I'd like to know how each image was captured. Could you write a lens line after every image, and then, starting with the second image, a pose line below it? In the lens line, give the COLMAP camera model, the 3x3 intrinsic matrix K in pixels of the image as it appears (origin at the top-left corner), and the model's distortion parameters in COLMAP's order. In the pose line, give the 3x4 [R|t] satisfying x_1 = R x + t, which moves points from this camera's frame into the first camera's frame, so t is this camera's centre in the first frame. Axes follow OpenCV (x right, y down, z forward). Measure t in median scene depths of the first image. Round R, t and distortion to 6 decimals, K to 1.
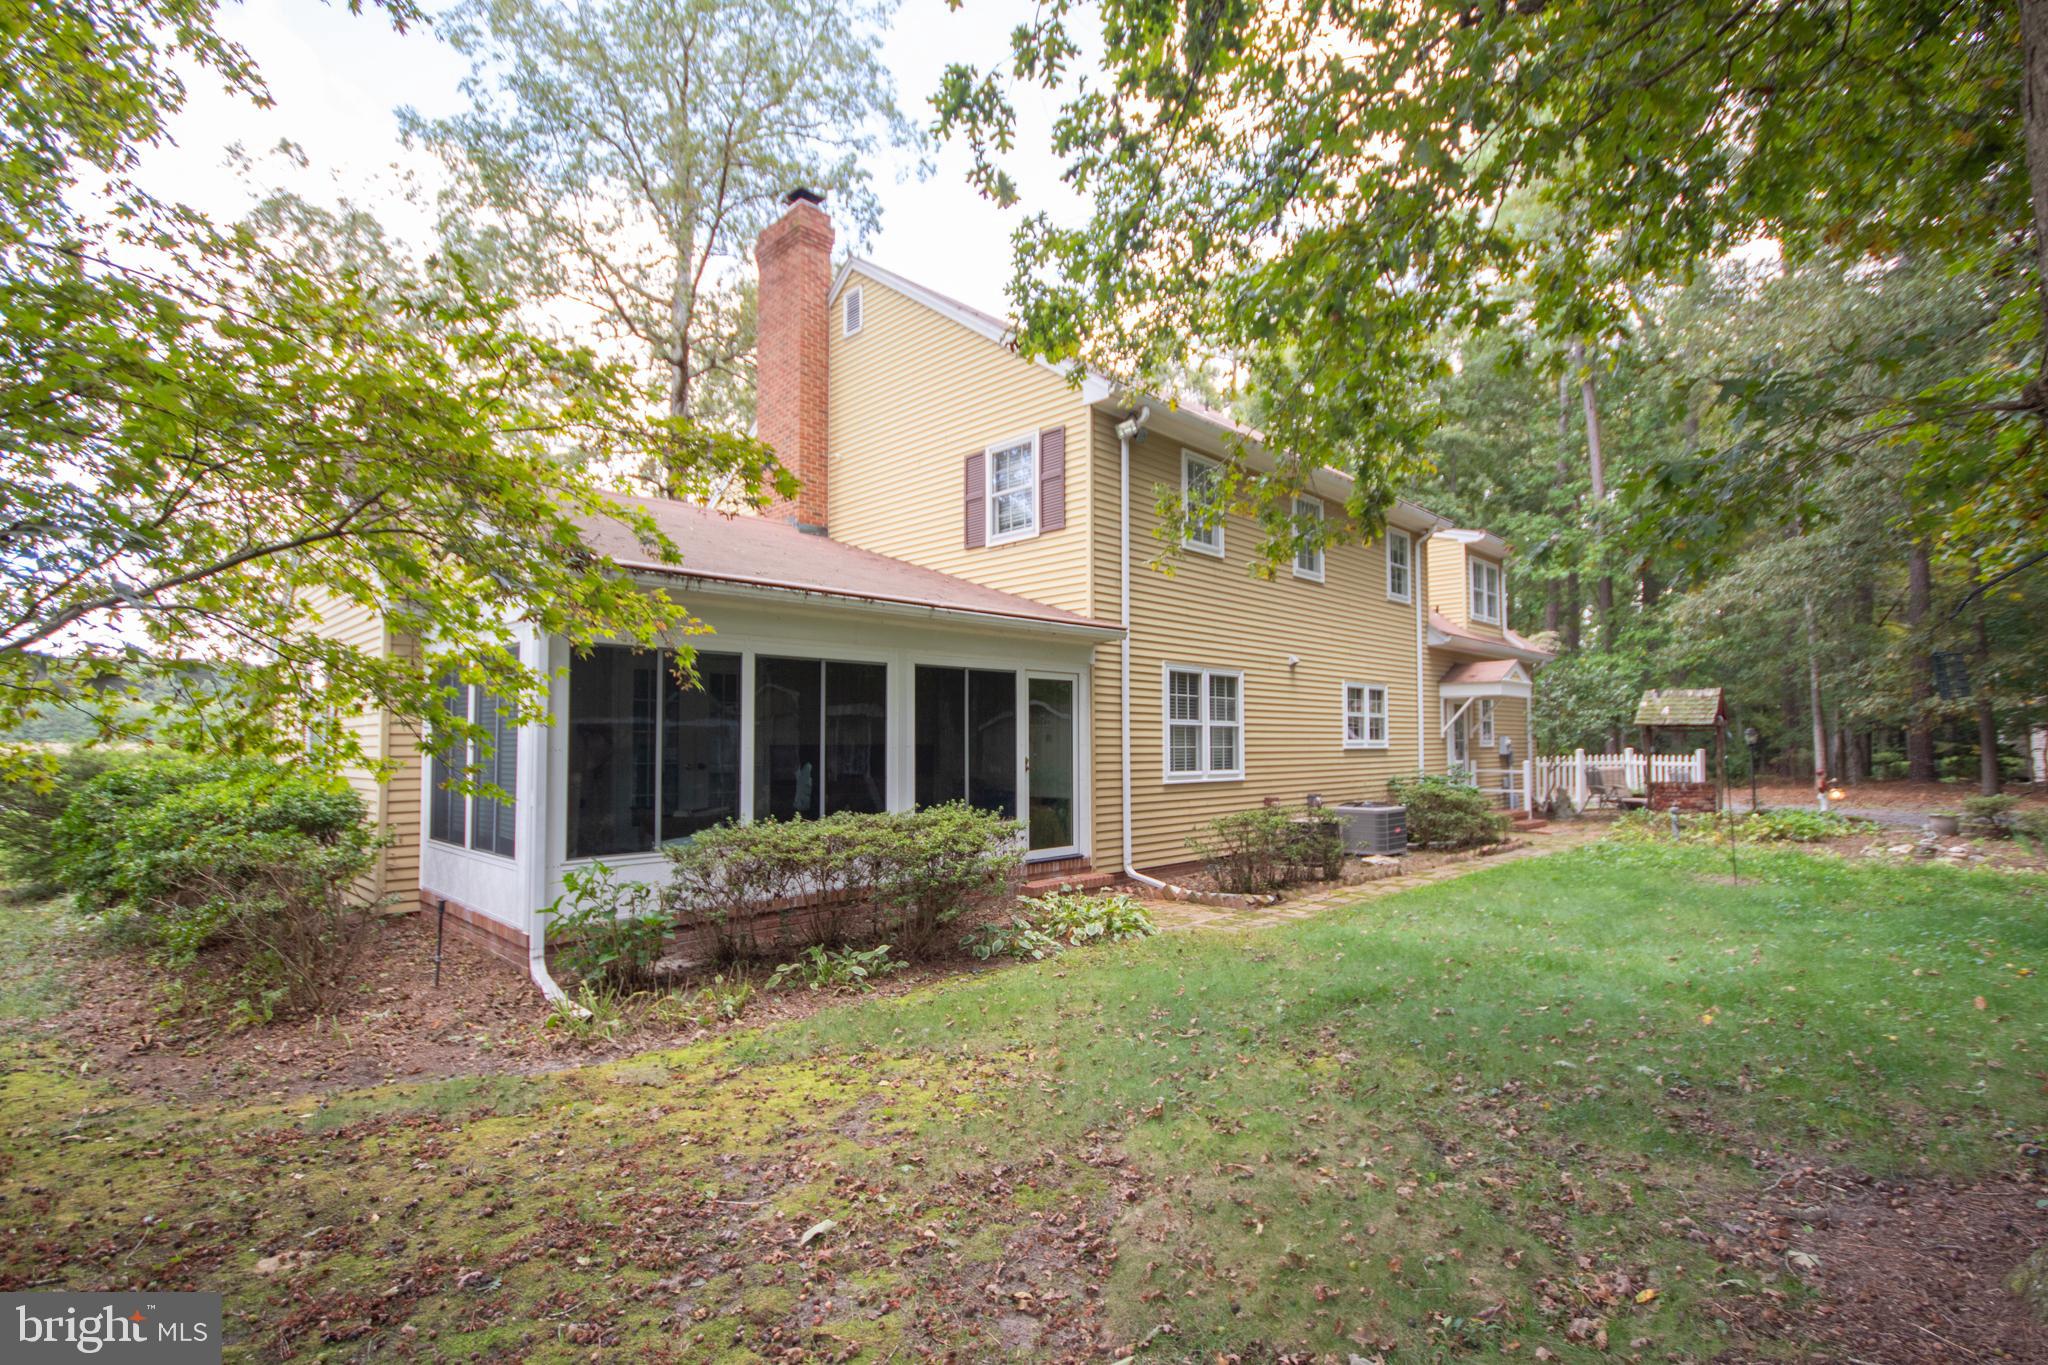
lens RADIAL K [[926.7, 0, 1025.8], [0, 926.7, 701.9], [0, 0, 1]] dist [-0.018204, -0.007735]
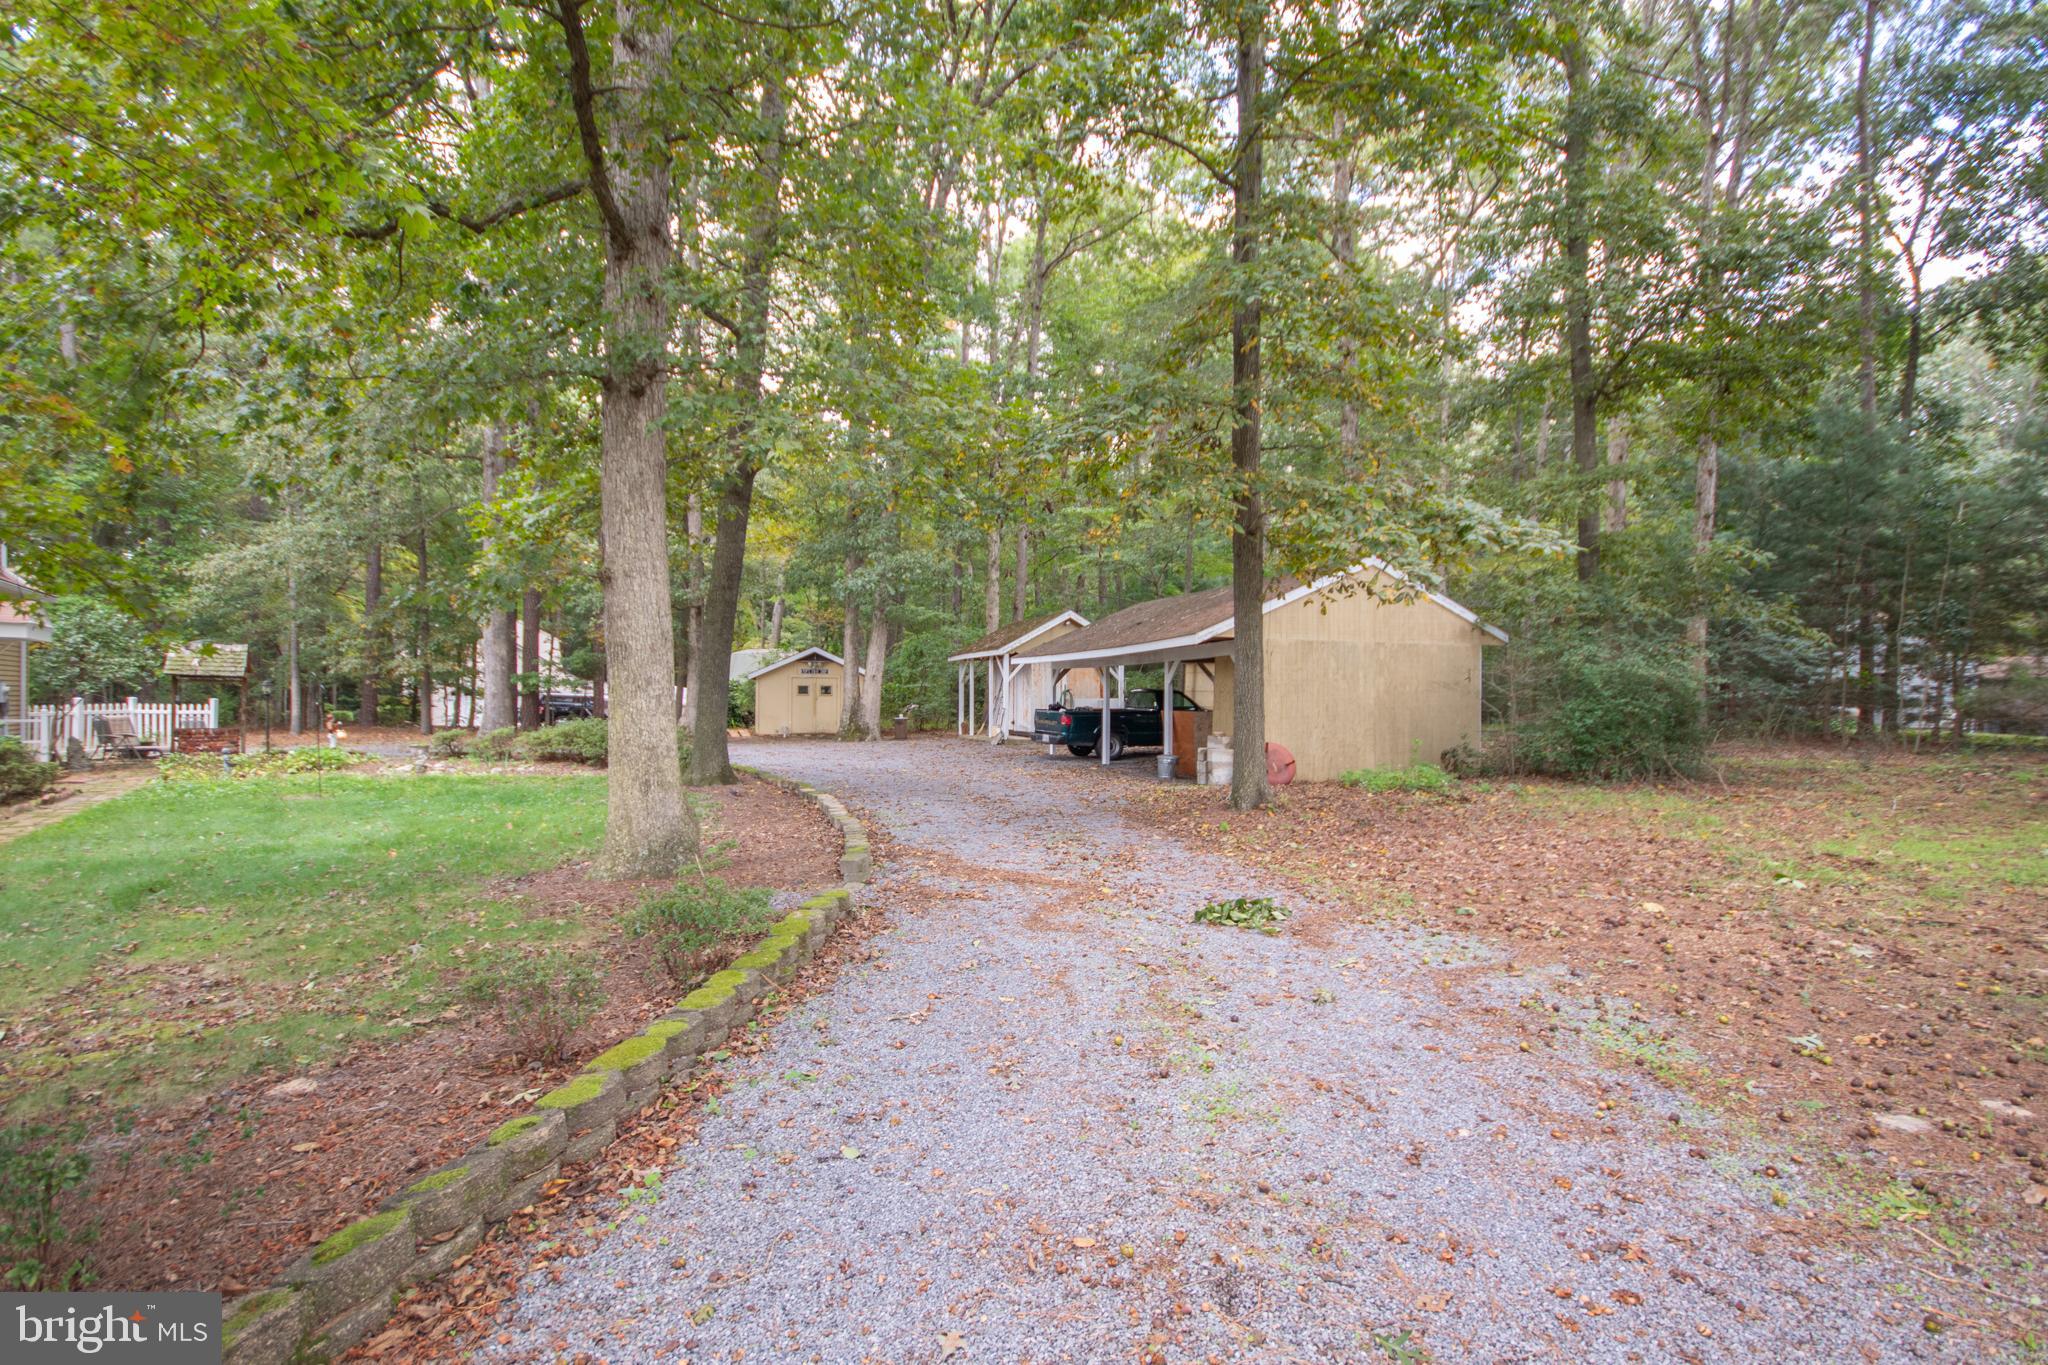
lens RADIAL K [[926.7, 0, 1025.8], [0, 926.7, 701.9], [0, 0, 1]] dist [-0.018204, -0.007735]
pose [[0.136855, 0.001673, 0.990590, -0.266749], [-0.054746, 0.998483, 0.005878, -0.004630], [-0.989077, -0.055035, 0.136739, -0.137612]]
